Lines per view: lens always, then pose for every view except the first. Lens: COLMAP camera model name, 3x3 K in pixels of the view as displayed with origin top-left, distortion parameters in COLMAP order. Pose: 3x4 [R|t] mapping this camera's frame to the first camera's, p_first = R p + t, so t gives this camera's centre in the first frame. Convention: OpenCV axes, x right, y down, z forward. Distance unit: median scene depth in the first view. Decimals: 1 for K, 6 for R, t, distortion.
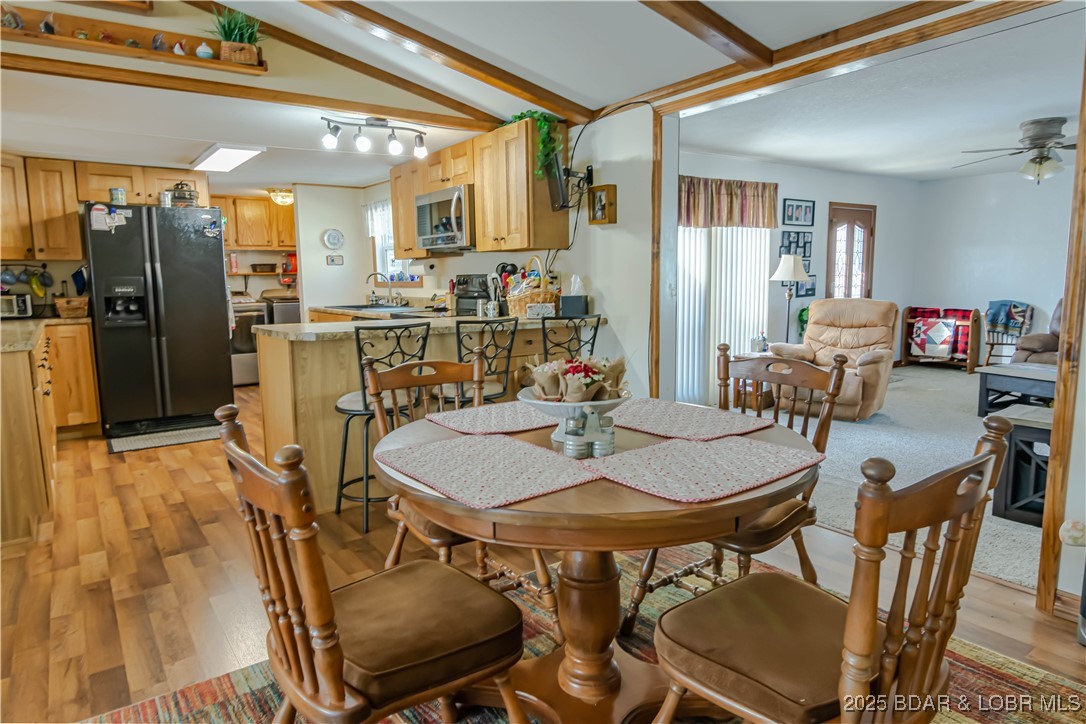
lens RADIAL K [[661.3, 0, 540.0], [0, 661.3, 361.4], [0, 0, 1]] dist [-0.005097, -0.003662]
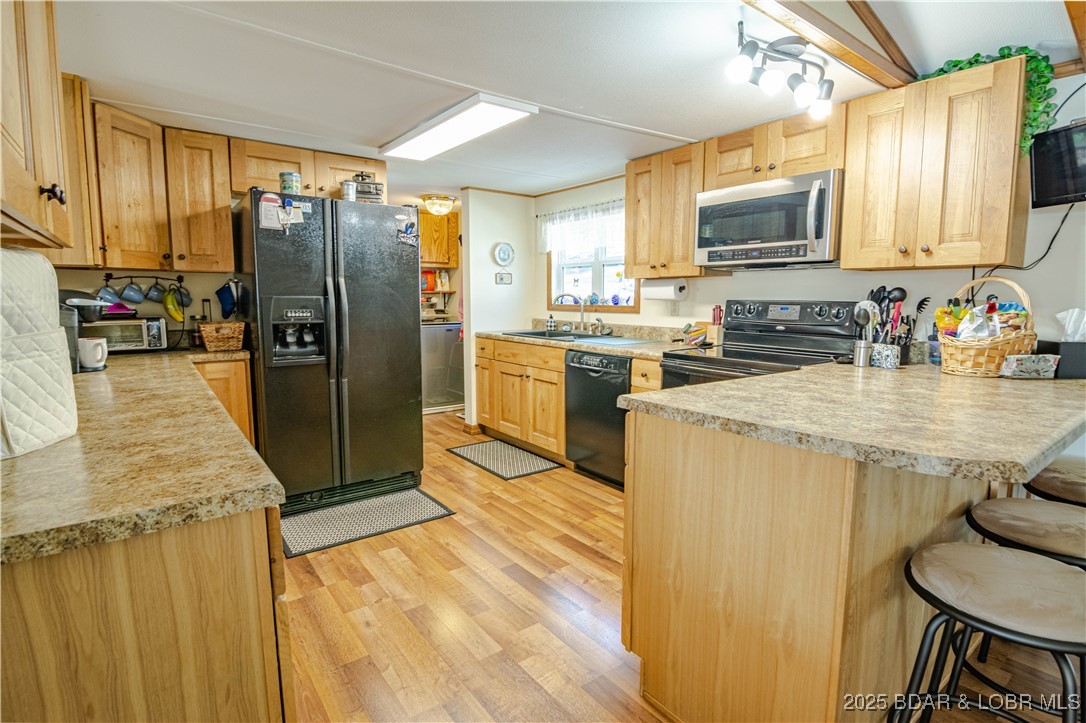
lens RADIAL K [[530.0, 0, 537.4], [0, 530.0, 358.6], [0, 0, 1]] dist [-0.002555, -0.008865]
pose [[0.999757, 0.014922, 0.016240, -0.344291], [-0.014777, 0.999850, -0.009003, -0.053168], [-0.016372, 0.008761, 0.999828, 0.380713]]
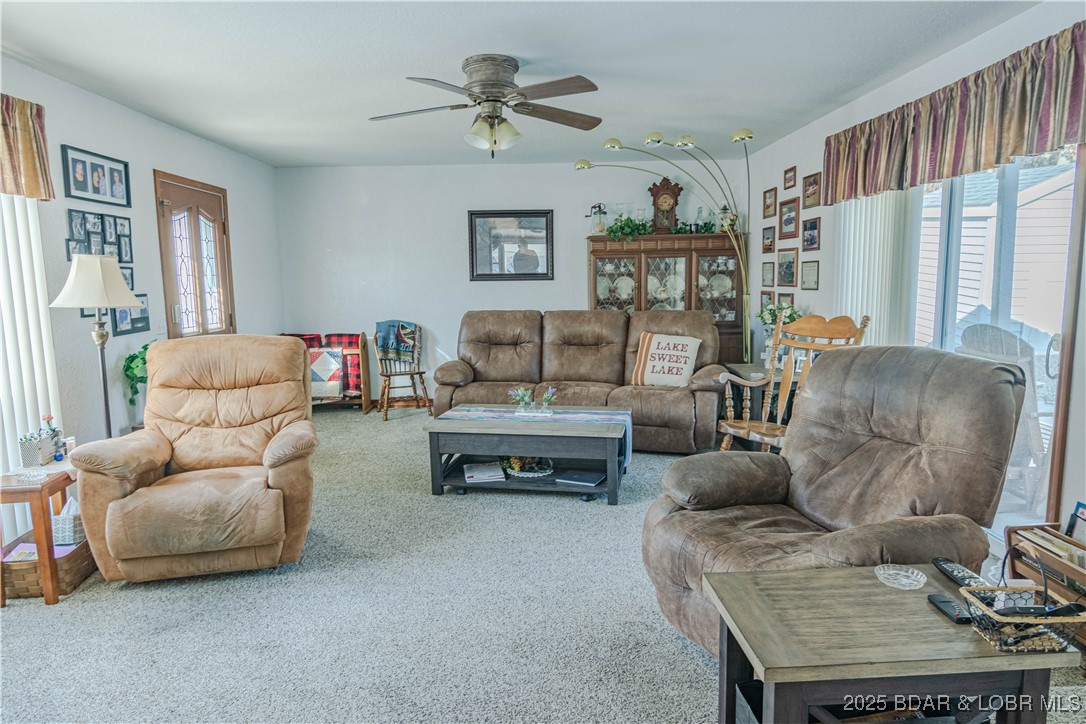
lens RADIAL K [[652.3, 0, 541.1], [0, 652.3, 360.1], [0, 0, 1]] dist [-0.005574, -0.005283]
pose [[0.572825, -0.097730, 0.813830, 0.205748], [0.116968, 0.992452, 0.036850, -0.075587], [-0.811289, 0.074083, 0.579933, 0.551396]]
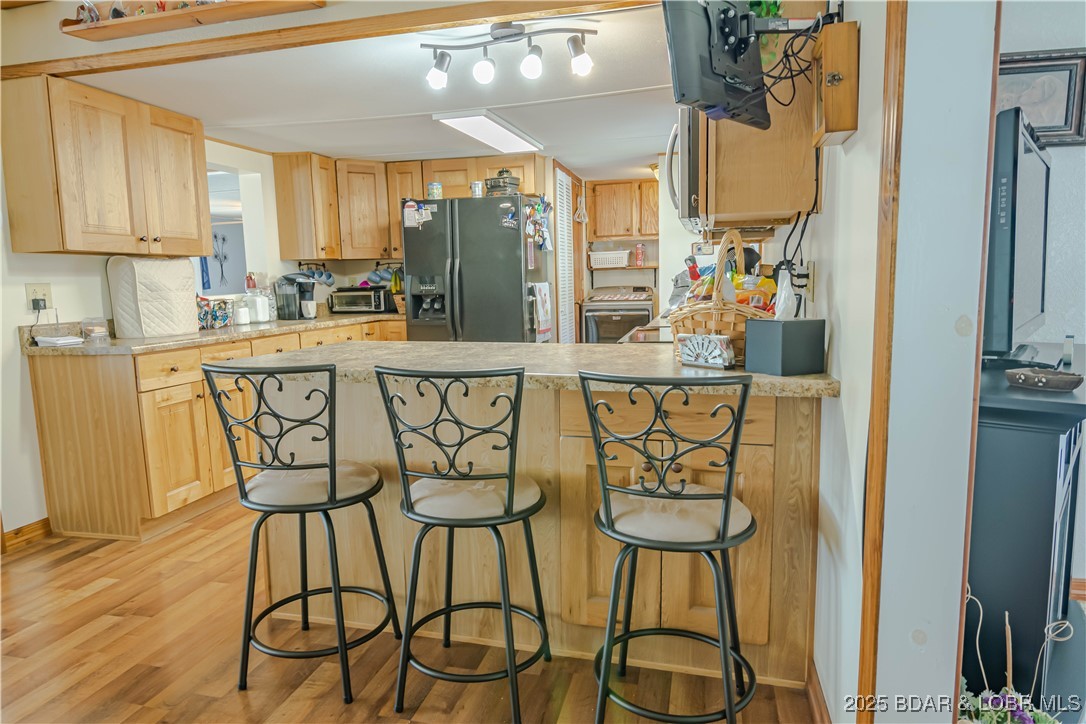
lens RADIAL K [[661.3, 0, 540.0], [0, 661.3, 361.4], [0, 0, 1]] dist [-0.005097, -0.003662]
pose [[0.645340, 0.097224, -0.757683, 0.205715], [-0.084315, 0.994873, 0.055846, -0.062021], [0.759228, 0.027844, 0.650229, 0.447987]]
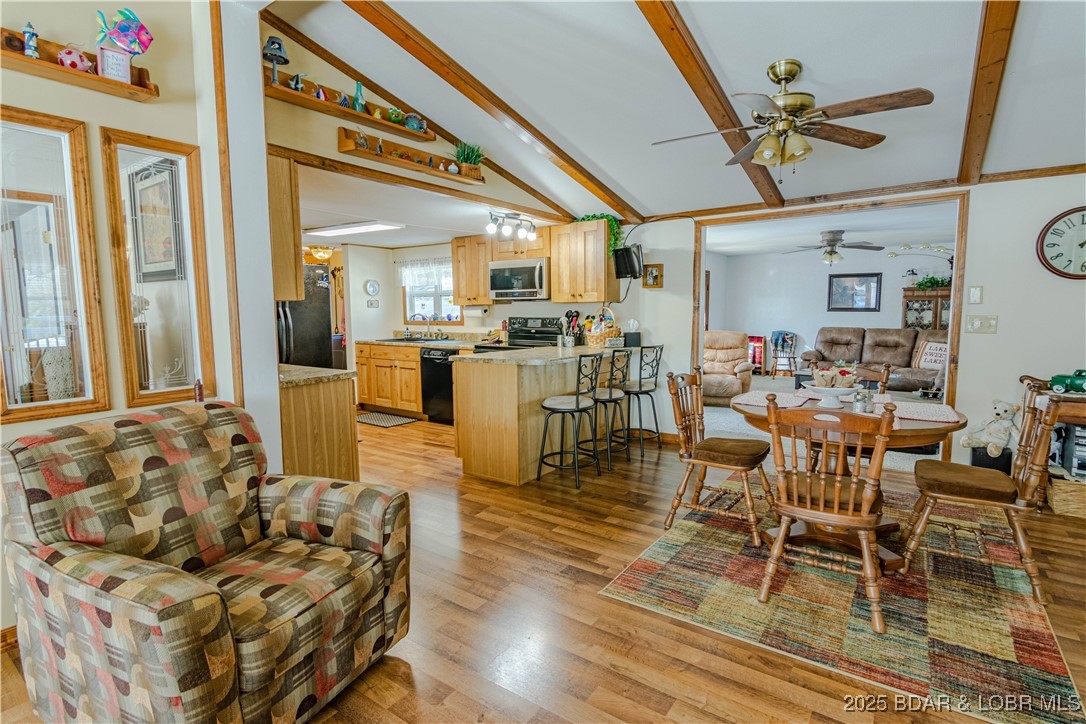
lens RADIAL K [[530.0, 0, 537.4], [0, 530.0, 359.1], [0, 0, 1]] dist [-0.002555, -0.008865]
pose [[0.950451, -0.023656, 0.309972, -0.409804], [0.034921, 0.998914, -0.030844, -0.004189], [-0.308906, 0.040140, 0.950245, -0.089103]]
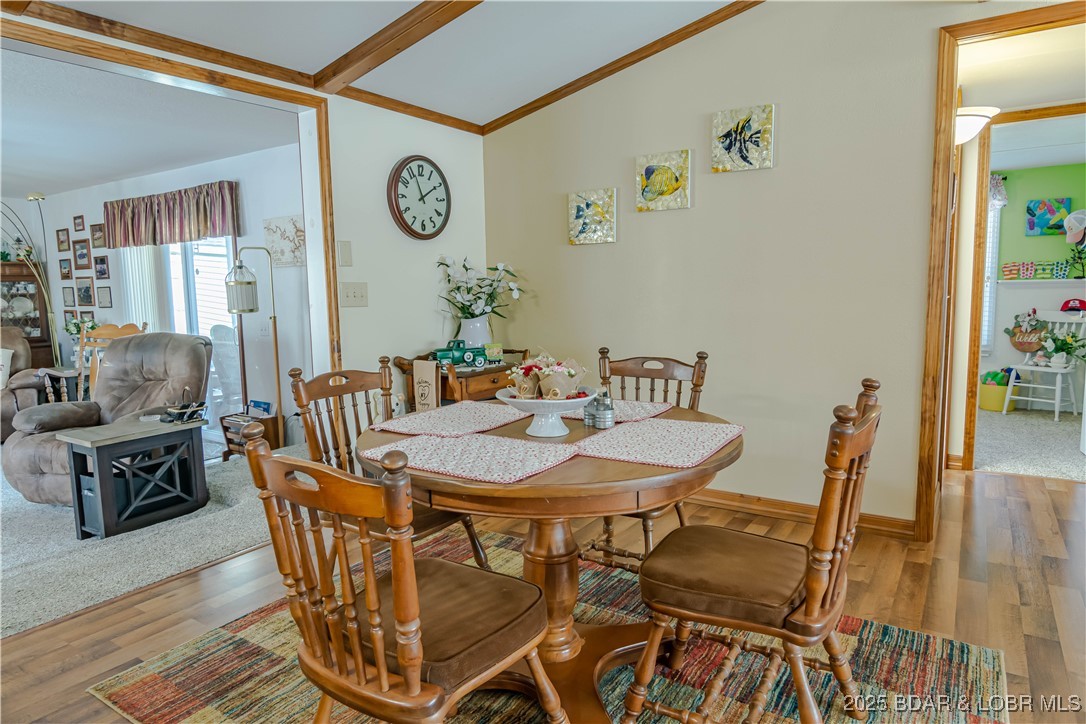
lens RADIAL K [[652.3, 0, 541.1], [0, 652.3, 360.1], [0, 0, 1]] dist [-0.005574, -0.005283]
pose [[-0.345165, -0.083761, 0.934797, -0.290619], [0.149205, 0.978446, 0.142765, -0.050431], [-0.926606, 0.188754, -0.325228, 0.418126]]
